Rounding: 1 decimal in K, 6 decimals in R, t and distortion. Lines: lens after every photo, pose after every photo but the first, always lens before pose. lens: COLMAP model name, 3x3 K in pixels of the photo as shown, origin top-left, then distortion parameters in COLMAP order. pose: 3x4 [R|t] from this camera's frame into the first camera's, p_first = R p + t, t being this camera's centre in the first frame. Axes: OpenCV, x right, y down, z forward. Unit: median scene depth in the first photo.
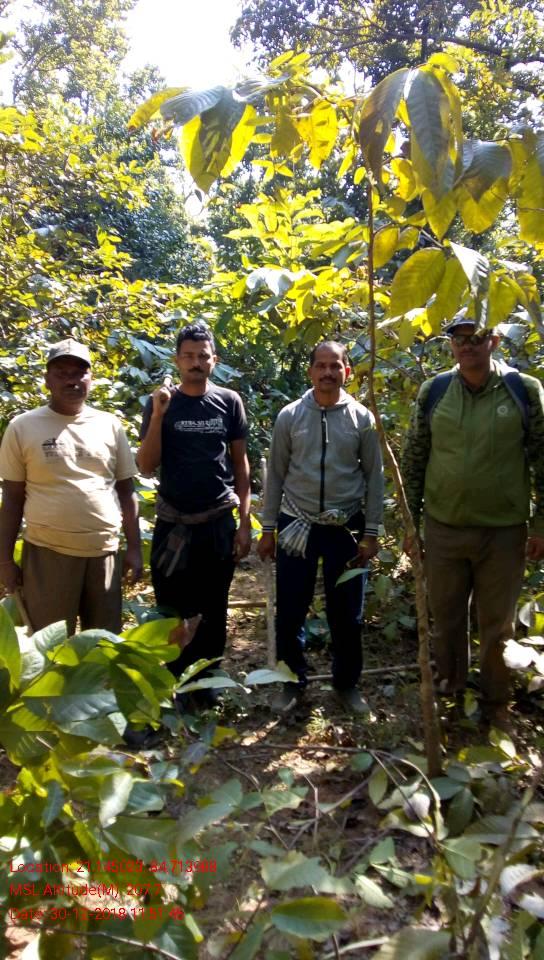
lens RADIAL K [[676.8, 0, 271.0], [0, 676.8, 454.6], [0, 0, 1]] dist [-0.006671, -0.006951]
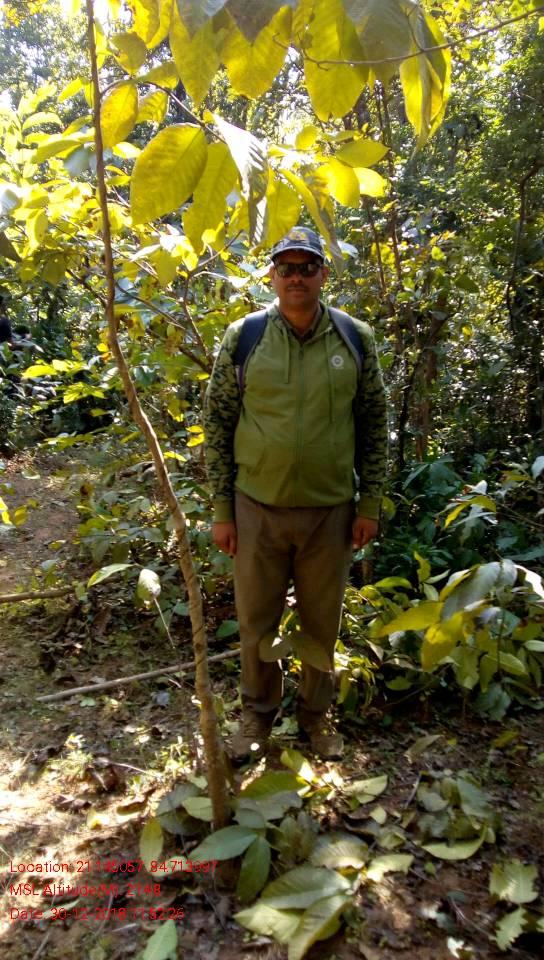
lens RADIAL K [[676.8, 0, 271.0], [0, 676.8, 454.6], [0, 0, 1]] dist [-0.006671, -0.006951]
pose [[0.944914, -0.057084, 0.322304, 0.045502], [0.034068, 0.996479, 0.076612, -0.010931], [-0.325542, -0.061412, 0.943531, 0.177190]]
